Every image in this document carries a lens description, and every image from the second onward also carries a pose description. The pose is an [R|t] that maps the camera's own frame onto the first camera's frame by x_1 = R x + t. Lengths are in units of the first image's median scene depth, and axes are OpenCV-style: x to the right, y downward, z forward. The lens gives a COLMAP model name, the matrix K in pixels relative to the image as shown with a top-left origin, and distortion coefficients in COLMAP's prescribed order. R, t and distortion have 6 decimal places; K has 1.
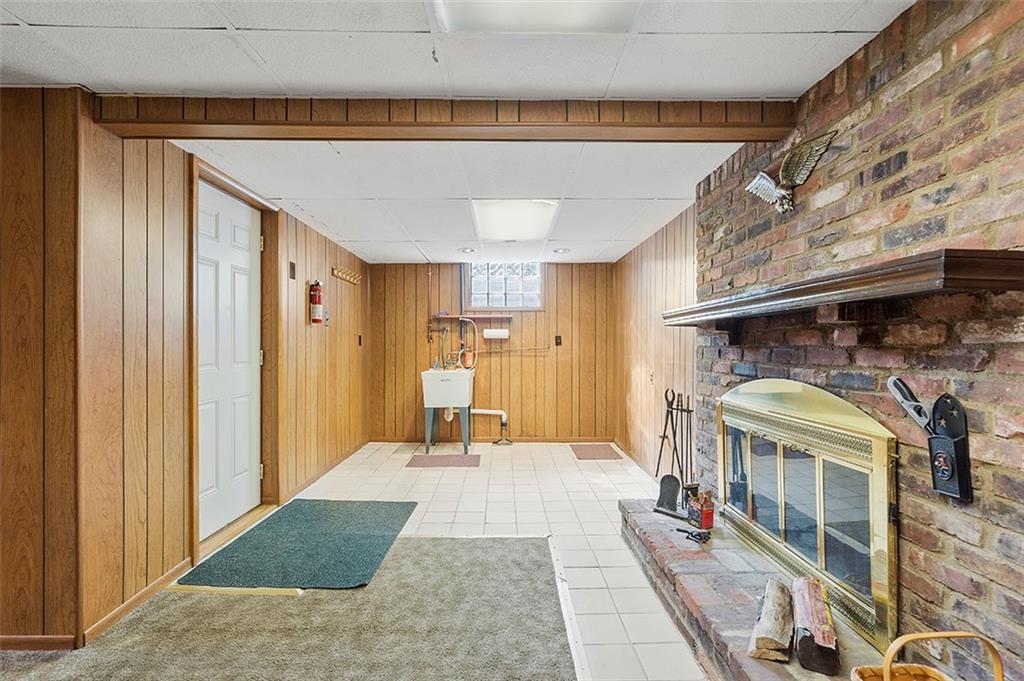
lens RADIAL K [[470.8, 0, 513.3], [0, 470.8, 347.8], [0, 0, 1]] dist [-0.004508, 0.002663]
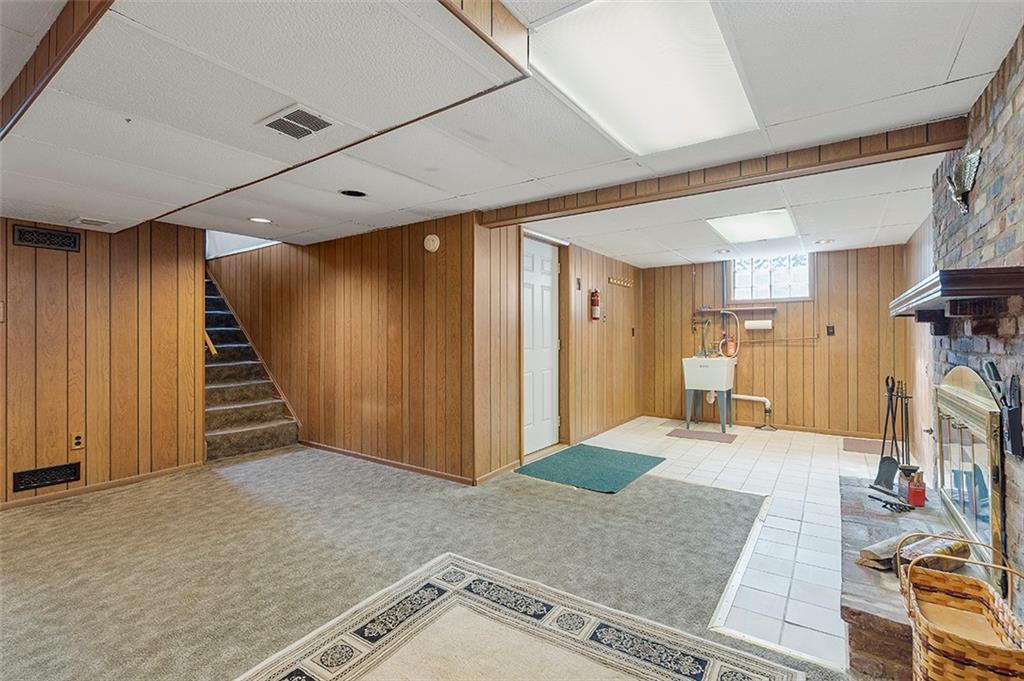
lens RADIAL K [[470.8, 0, 511.3], [0, 470.8, 338.1], [0, 0, 1]] dist [-0.004508, 0.002663]
pose [[0.813245, -0.001223, -0.581921, 0.209646], [0.001110, 0.999999, -0.000550, 0.000509], [0.581921, -0.000199, 0.813245, -0.301780]]
